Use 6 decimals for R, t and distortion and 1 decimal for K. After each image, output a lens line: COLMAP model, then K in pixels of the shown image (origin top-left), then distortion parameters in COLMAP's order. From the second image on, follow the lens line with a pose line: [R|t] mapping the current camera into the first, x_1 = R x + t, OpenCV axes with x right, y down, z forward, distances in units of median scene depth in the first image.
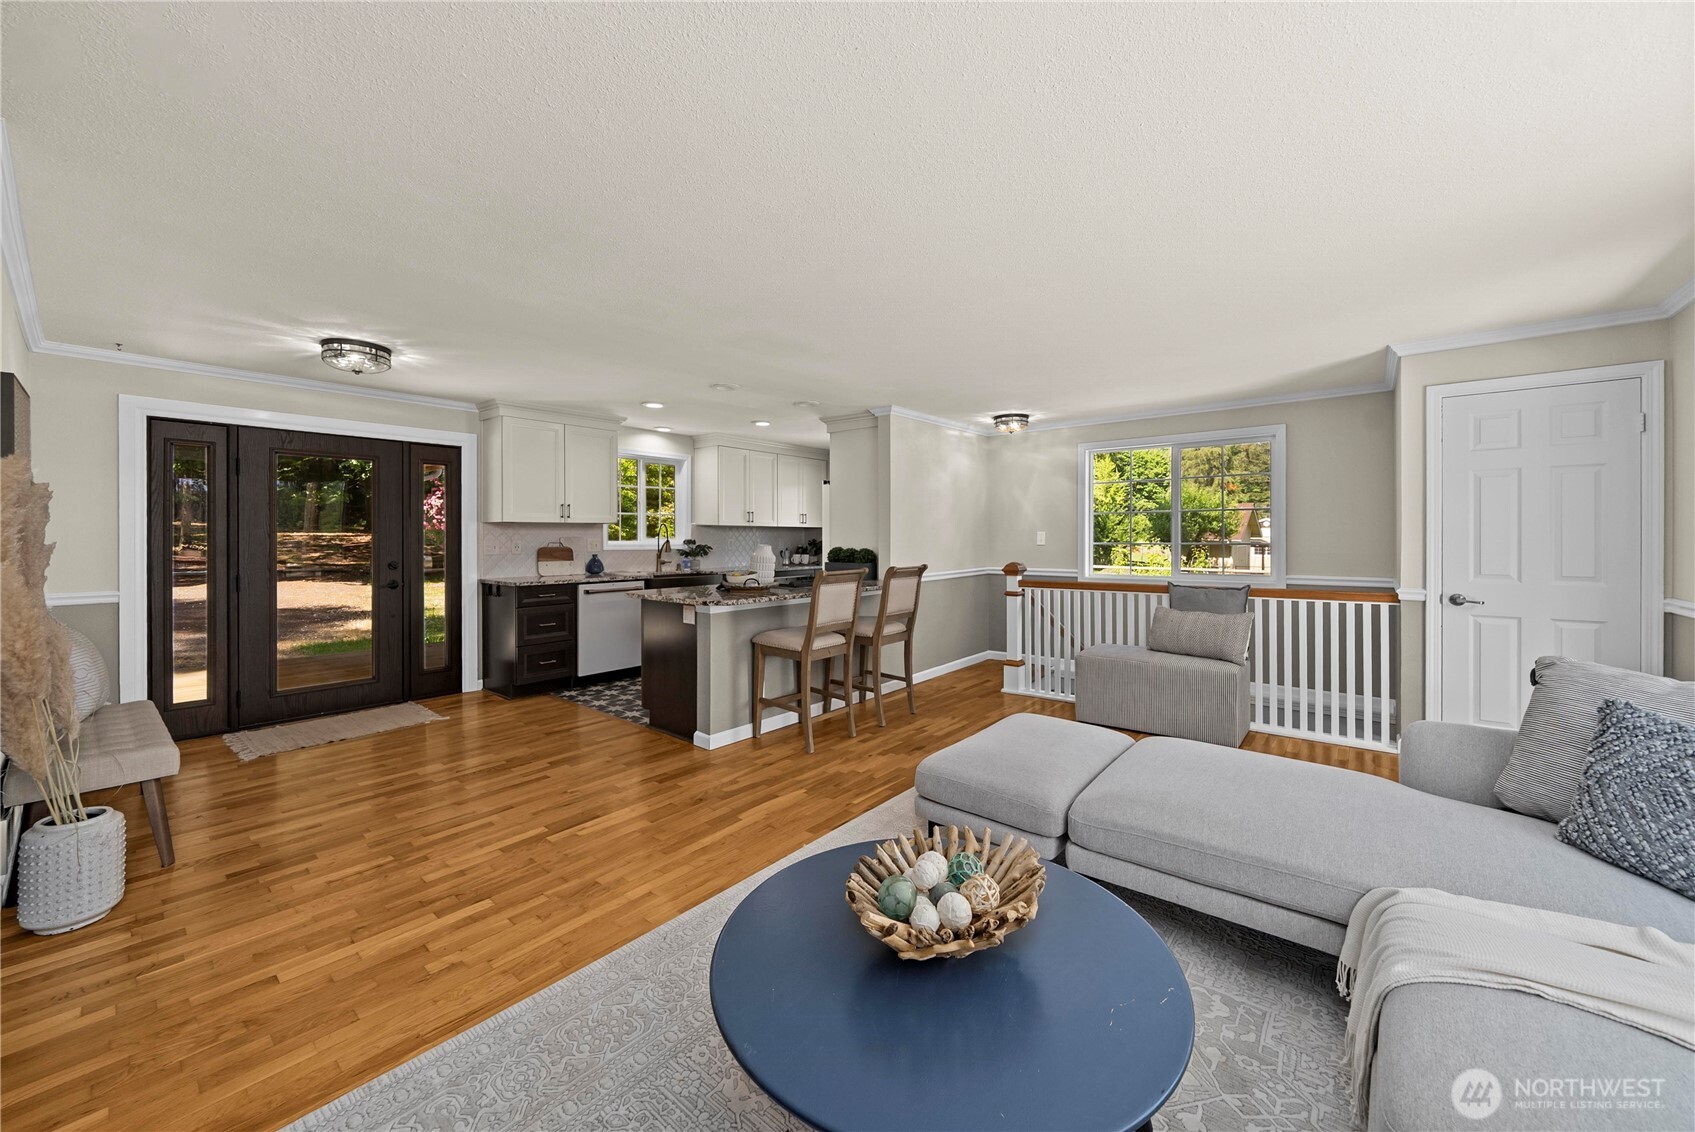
lens RADIAL K [[634.7, 0, 846.2], [0, 634.7, 537.2], [0, 0, 1]] dist [-0.002578, -0.000391]
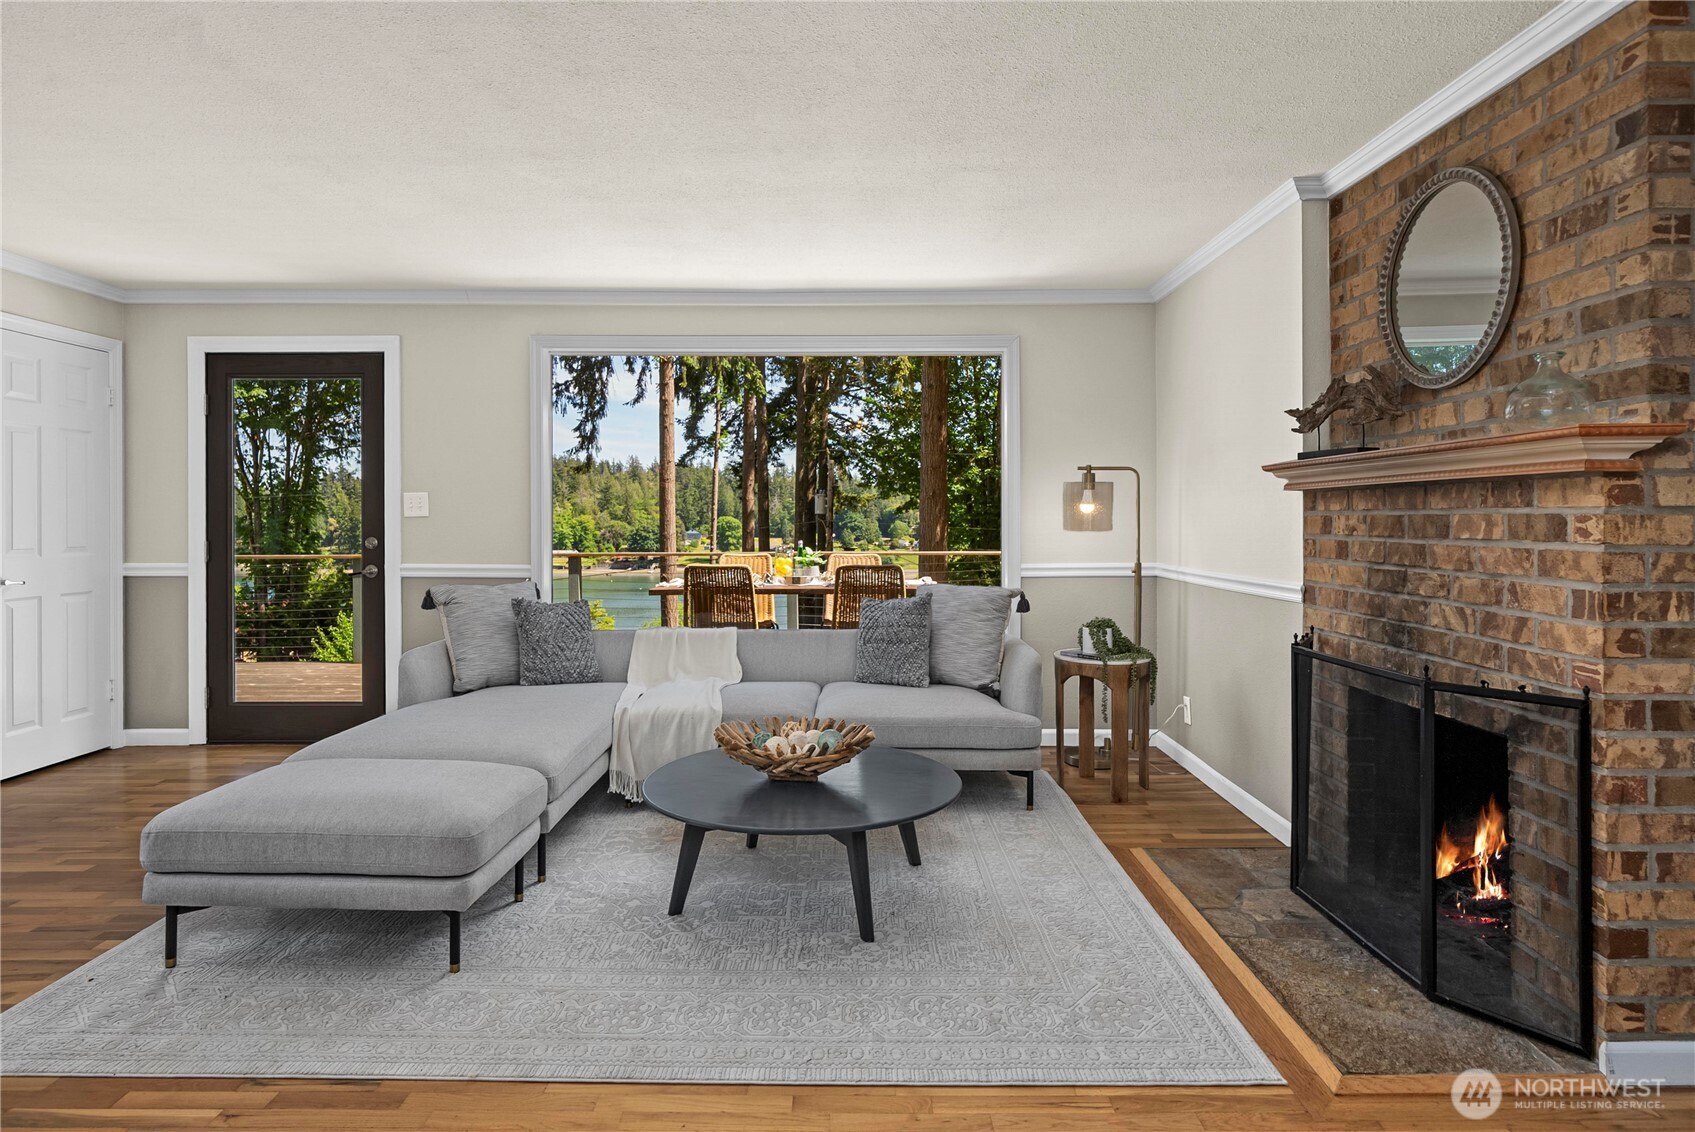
lens RADIAL K [[963.0, 0, 850.1], [0, 963.0, 520.5], [0, 0, 1]] dist [0.004817, 0.001726]
pose [[-0.640100, 0.002988, 0.768286, -0.410374], [0.004159, 0.999991, -0.000424, 0.016326], [-0.768281, 0.002923, -0.640107, 0.596498]]
